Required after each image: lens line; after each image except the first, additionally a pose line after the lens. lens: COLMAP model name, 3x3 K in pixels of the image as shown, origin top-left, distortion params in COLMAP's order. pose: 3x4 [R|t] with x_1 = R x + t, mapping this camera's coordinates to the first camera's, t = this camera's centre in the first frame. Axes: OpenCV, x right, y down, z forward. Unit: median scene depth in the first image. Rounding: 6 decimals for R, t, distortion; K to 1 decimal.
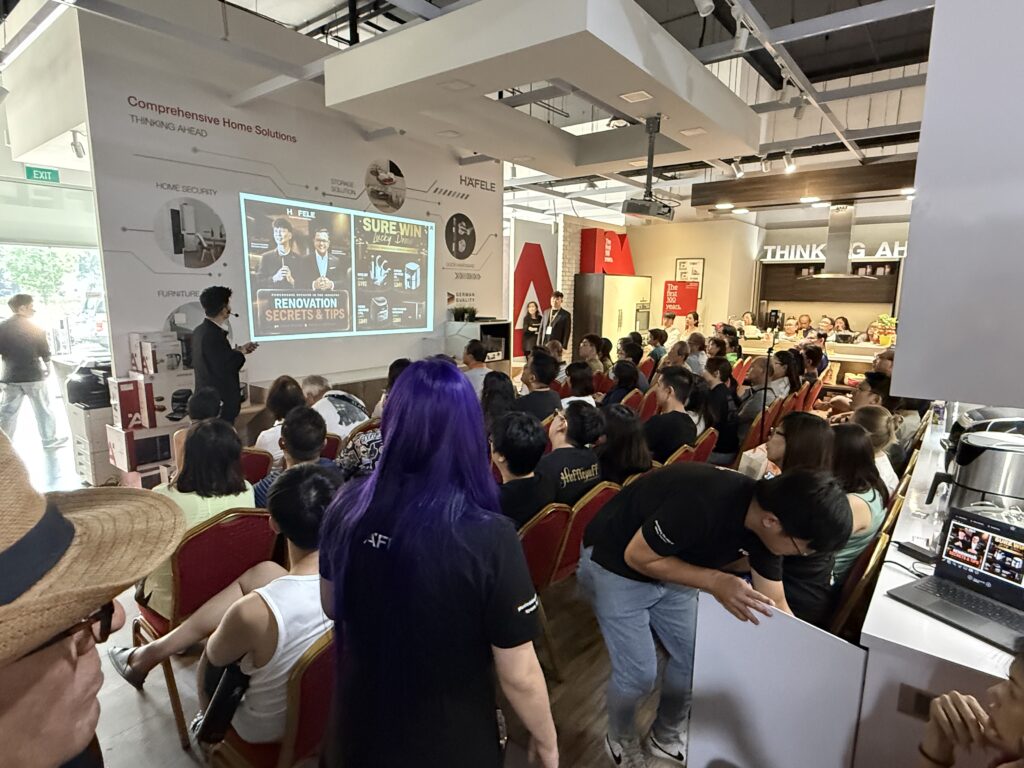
lens RADIAL K [[572.0, 0, 506.3], [0, 572.0, 385.1], [0, 0, 1]] dist [0.000307, 0.000010]
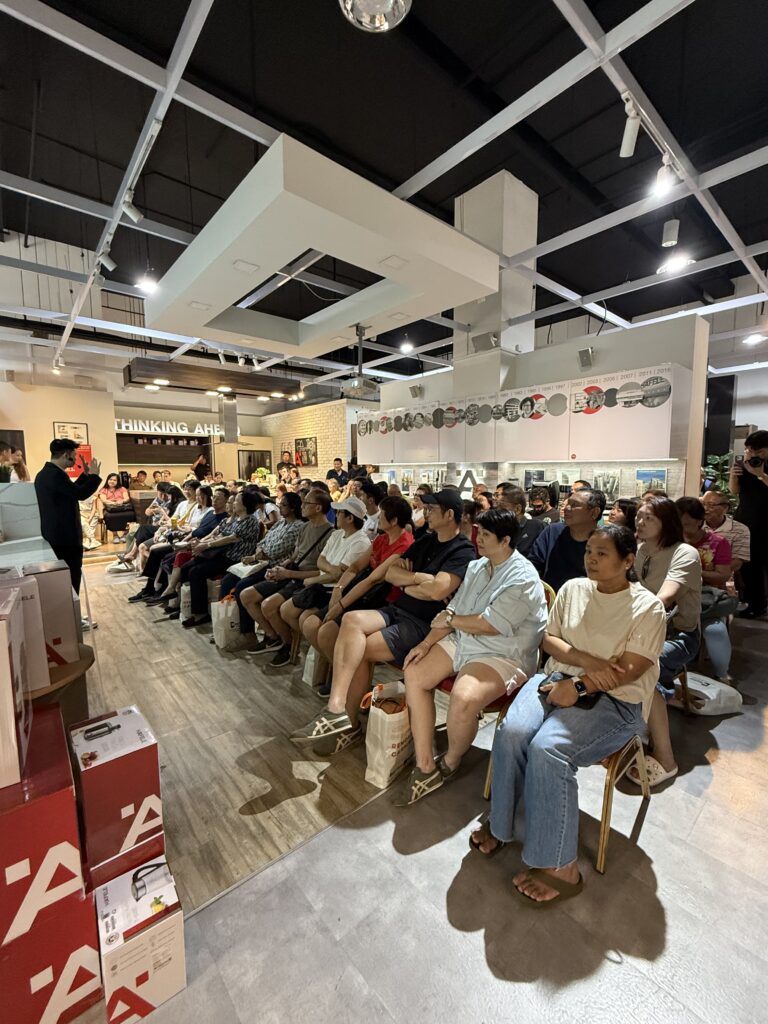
lens RADIAL K [[435.0, 0, 384.0], [0, 435.0, 512.0], [0, 0, 1]] dist [-0.002051, -0.000091]
pose [[0.180465, -0.109903, 0.977422, -0.367502], [0.169259, 0.982383, 0.079210, -0.029014], [-0.968909, 0.151143, 0.195888, 0.321537]]
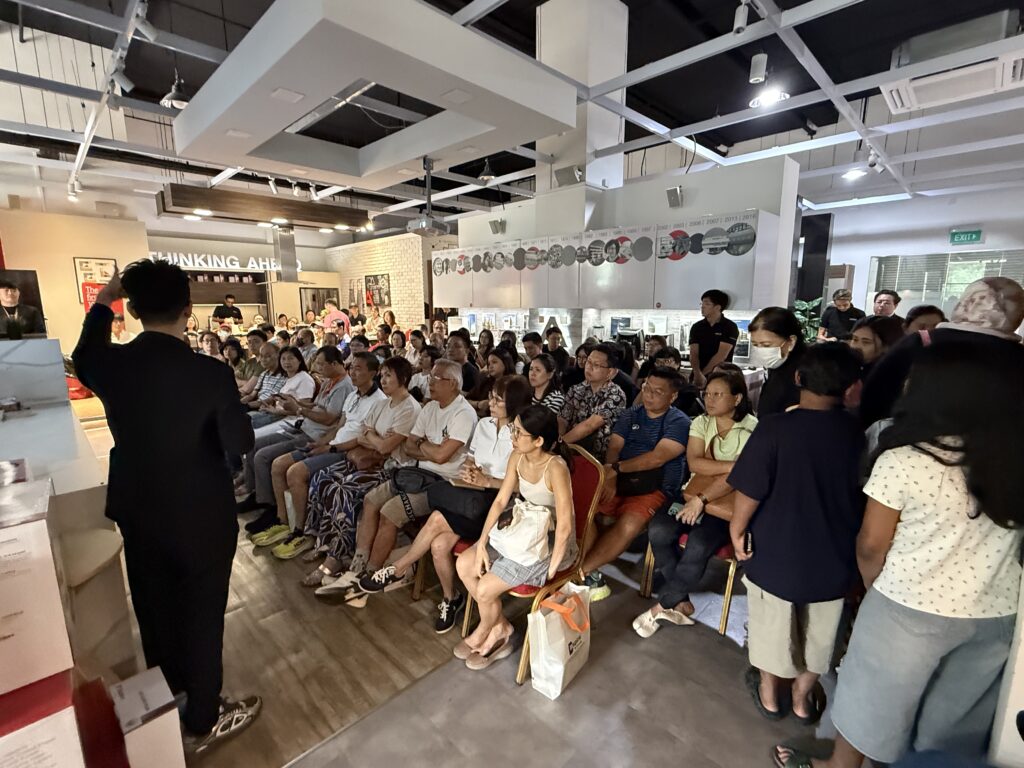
lens RADIAL K [[476.3, 0, 508.5], [0, 476.3, 386.0], [0, 0, 1]] dist [0.000192, -0.000580]
pose [[0.106303, -0.184867, 0.976997, -0.374135], [0.168228, 0.971744, 0.165569, -0.042992], [-0.979999, 0.146758, 0.134399, 0.301966]]
